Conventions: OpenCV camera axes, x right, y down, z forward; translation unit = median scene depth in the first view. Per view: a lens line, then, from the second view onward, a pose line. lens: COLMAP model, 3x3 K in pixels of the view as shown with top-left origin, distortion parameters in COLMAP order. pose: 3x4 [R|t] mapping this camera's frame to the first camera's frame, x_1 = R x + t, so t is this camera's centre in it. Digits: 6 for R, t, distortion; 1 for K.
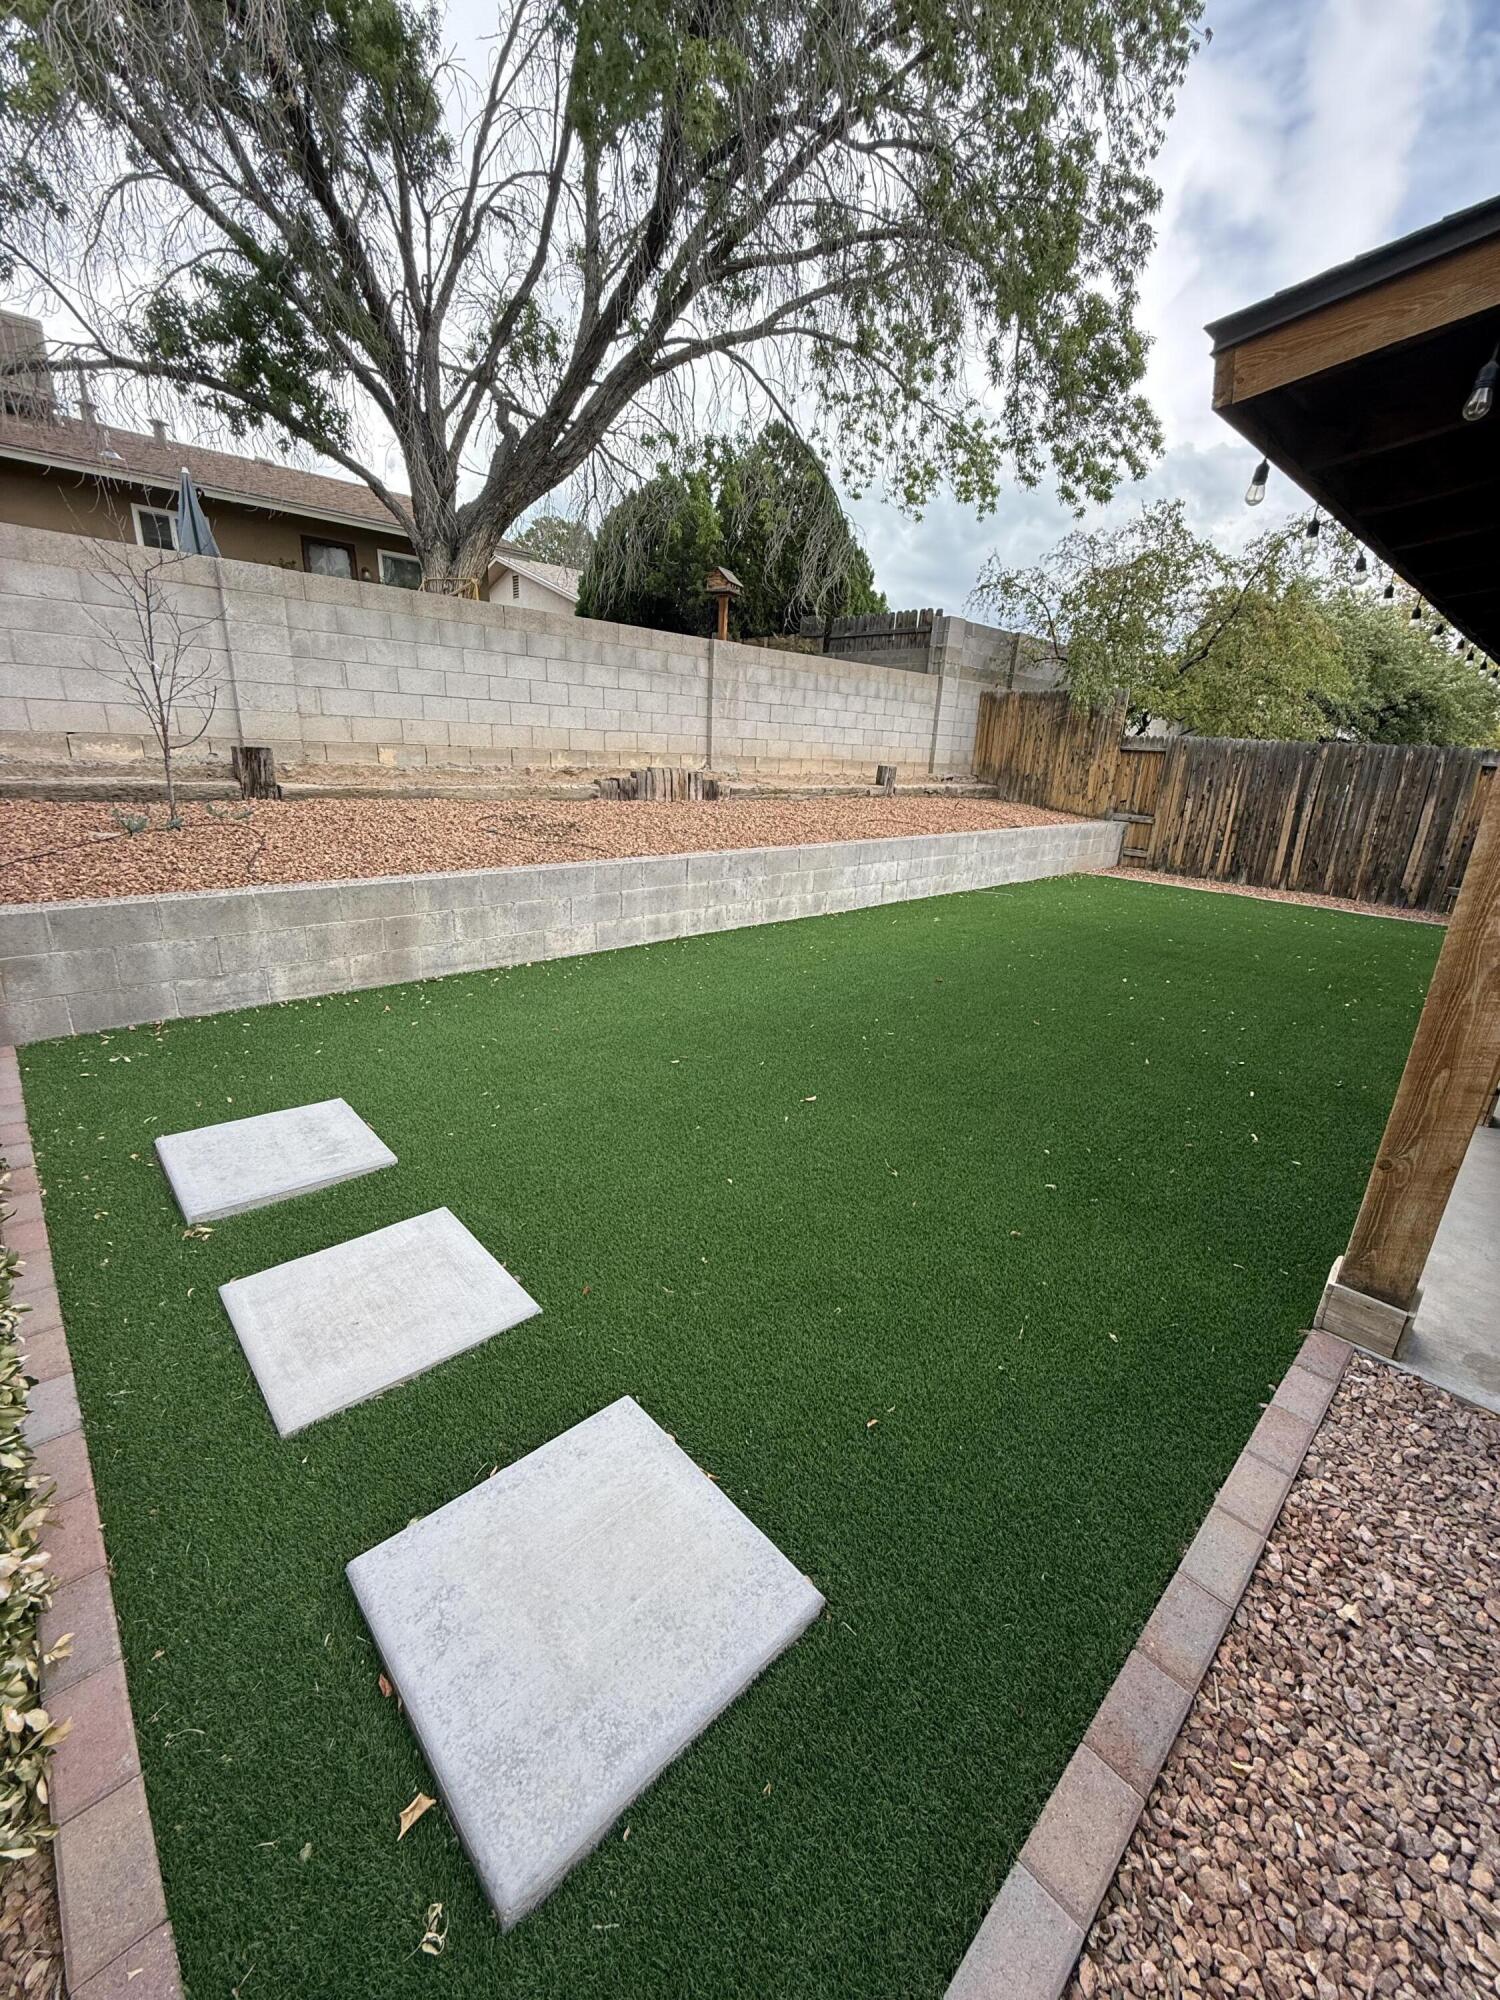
lens RADIAL K [[799.8, 0, 746.1], [0, 799.8, 996.8], [0, 0, 1]] dist [0.000363, 0.000251]
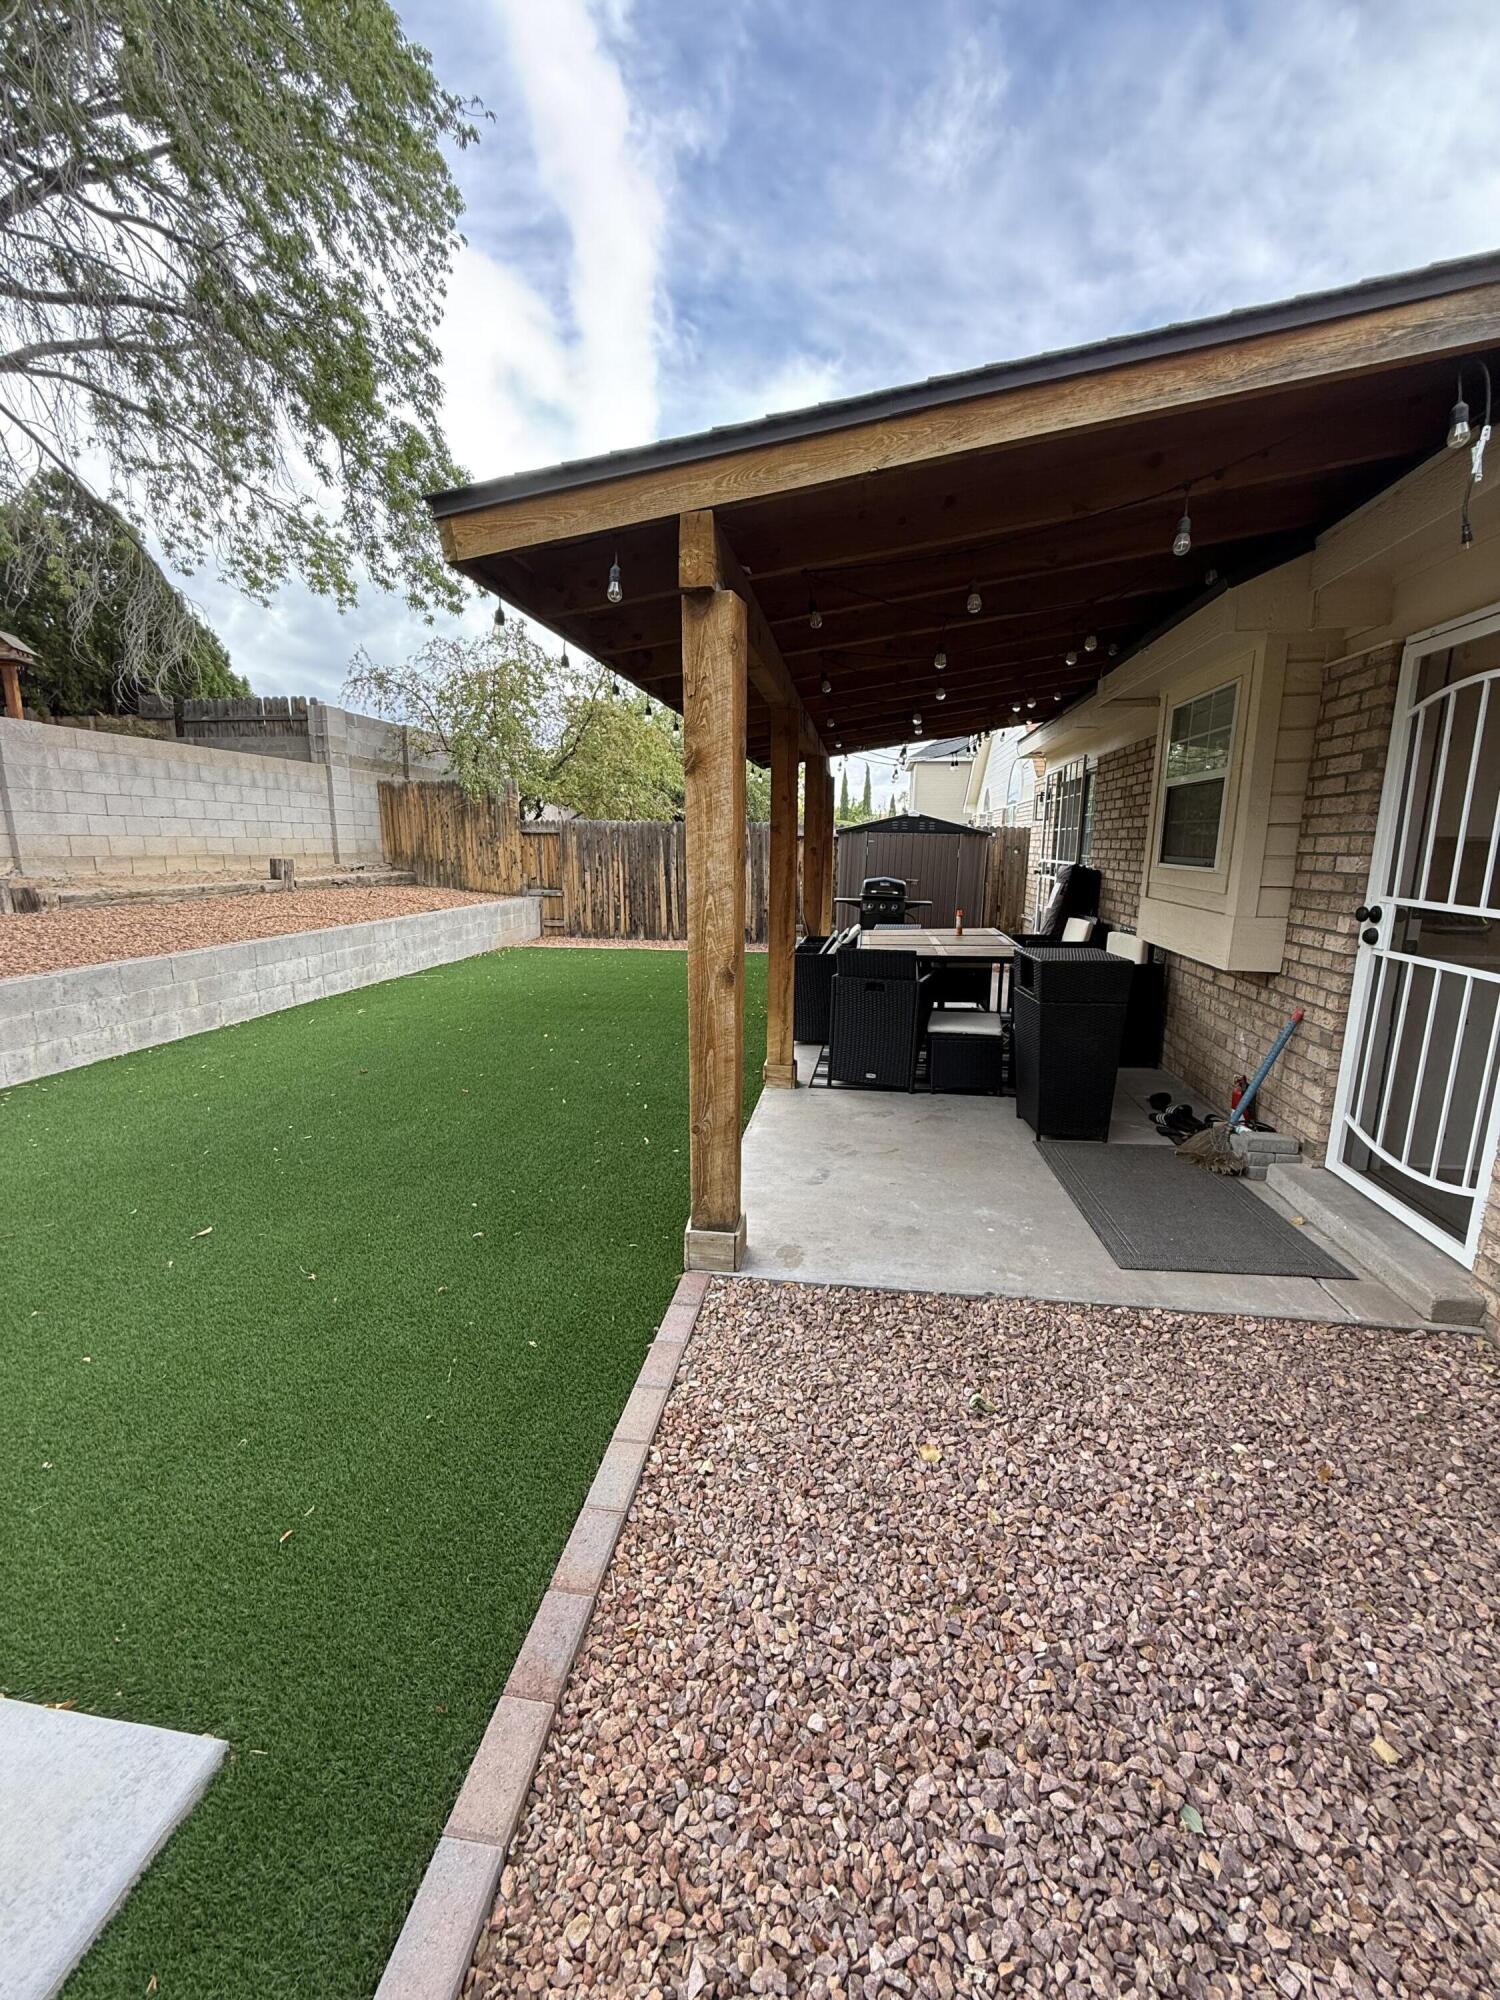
lens RADIAL K [[799.8, 0, 746.1], [0, 799.8, 996.8], [0, 0, 1]] dist [0.000363, 0.000251]
pose [[0.782916, -0.158046, 0.601717, 0.015710], [0.217700, 0.975642, -0.026997, 0.007775], [-0.582794, 0.152130, 0.798253, -0.022470]]
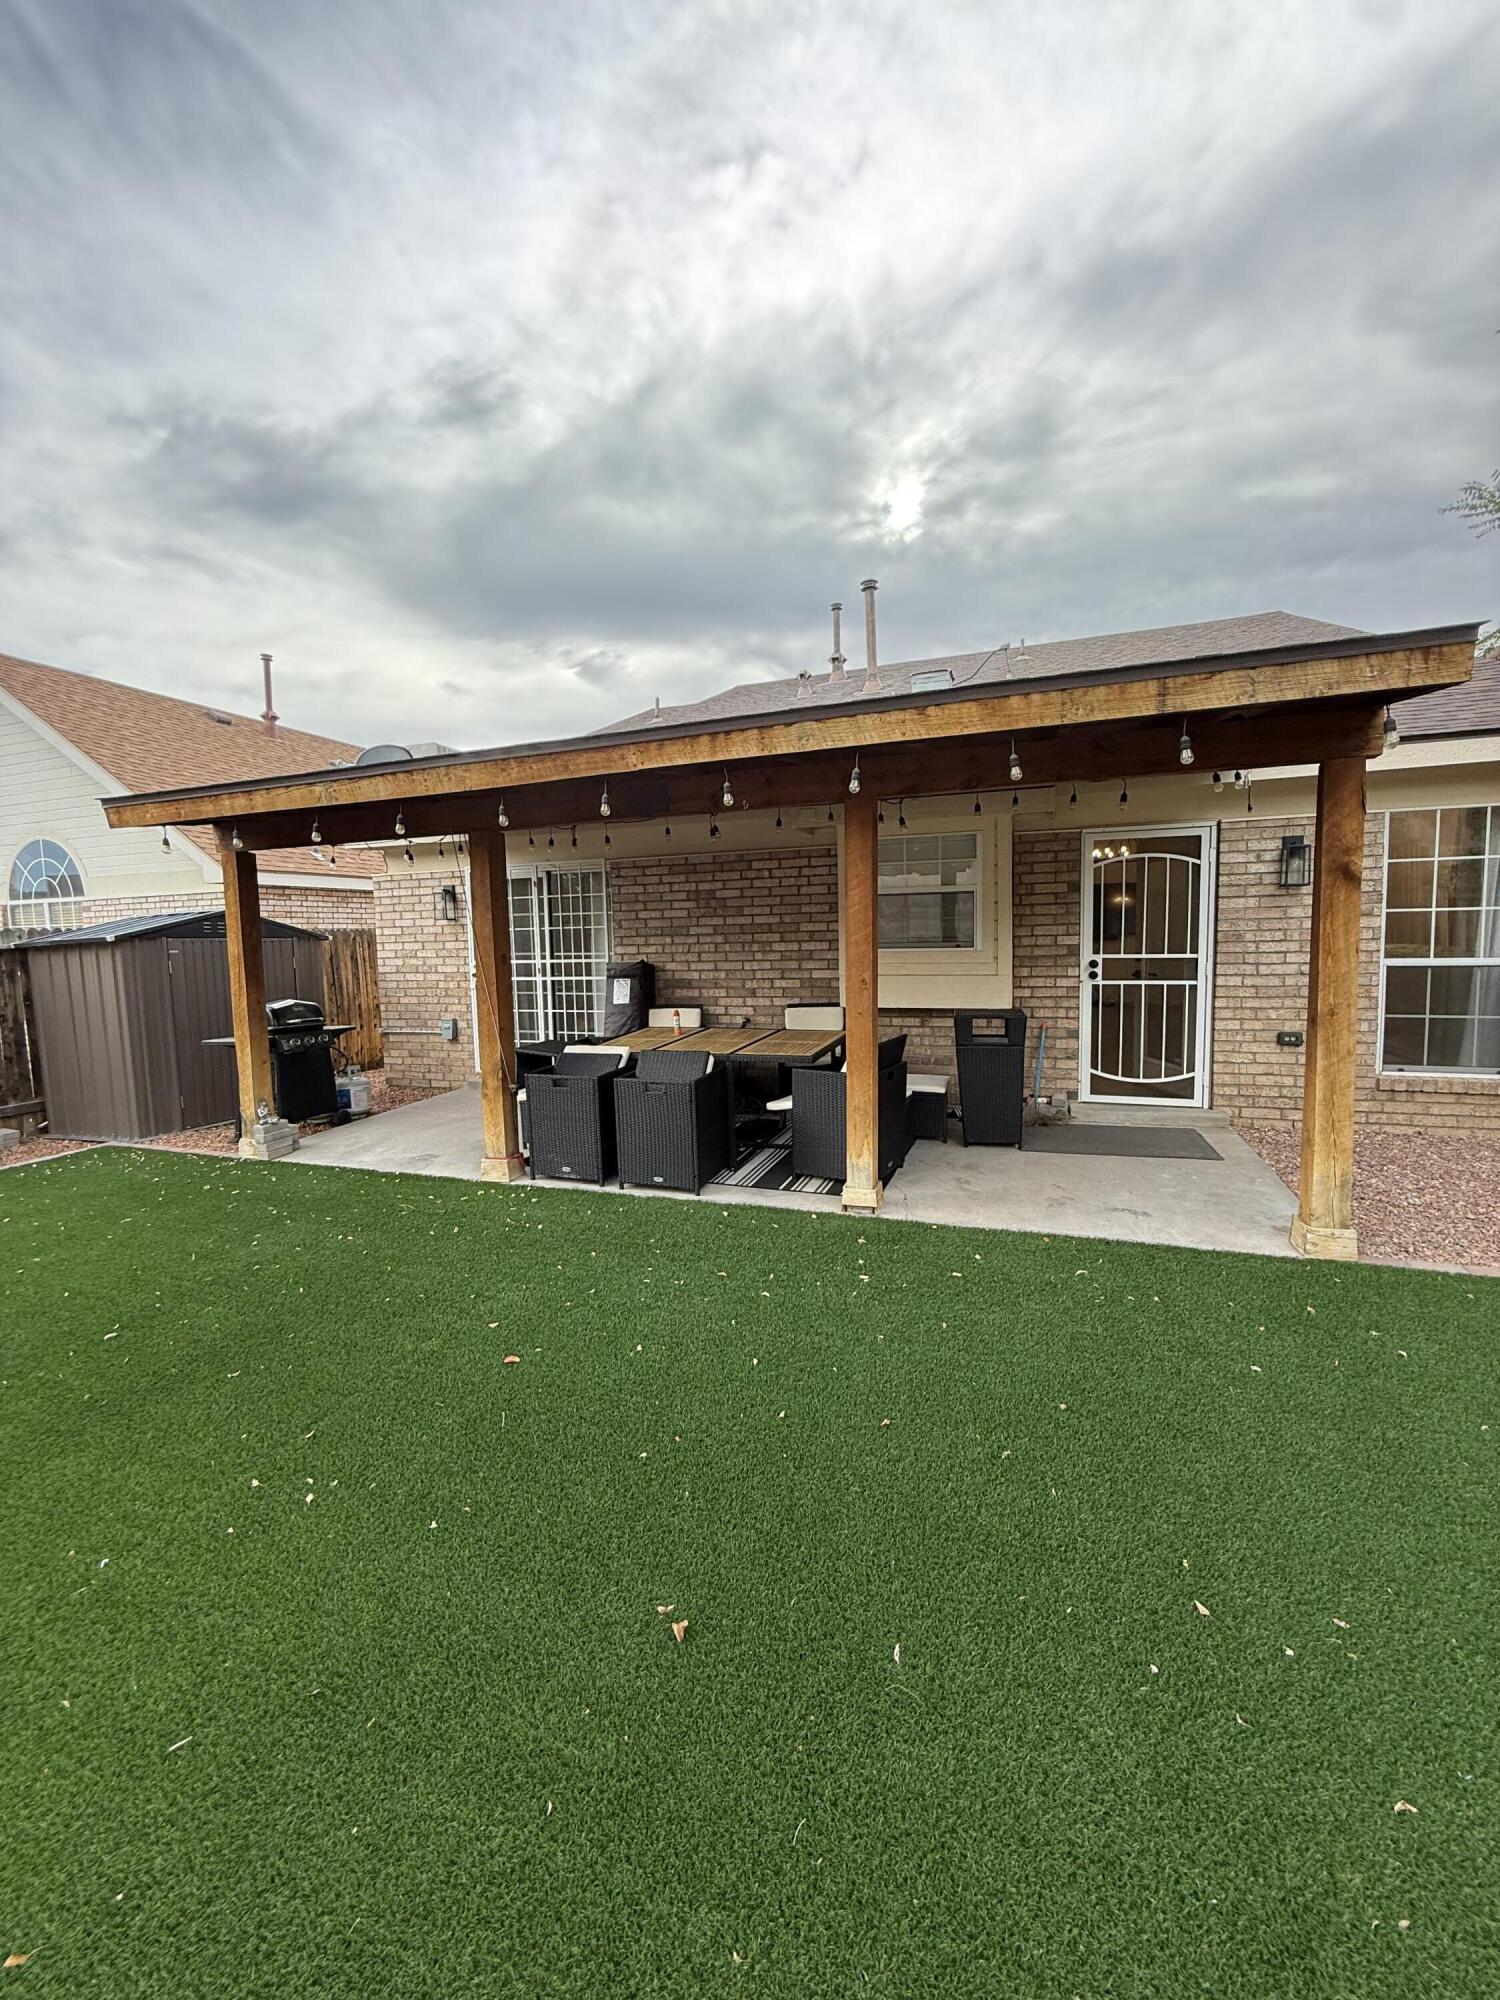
lens RADIAL K [[799.8, 0, 746.1], [0, 799.8, 996.8], [0, 0, 1]] dist [0.000363, 0.000251]
pose [[-0.452250, -0.107108, 0.885436, -0.014109], [0.281759, 0.924764, 0.255778, -0.127031], [-0.846216, 0.365155, -0.388046, 0.373554]]
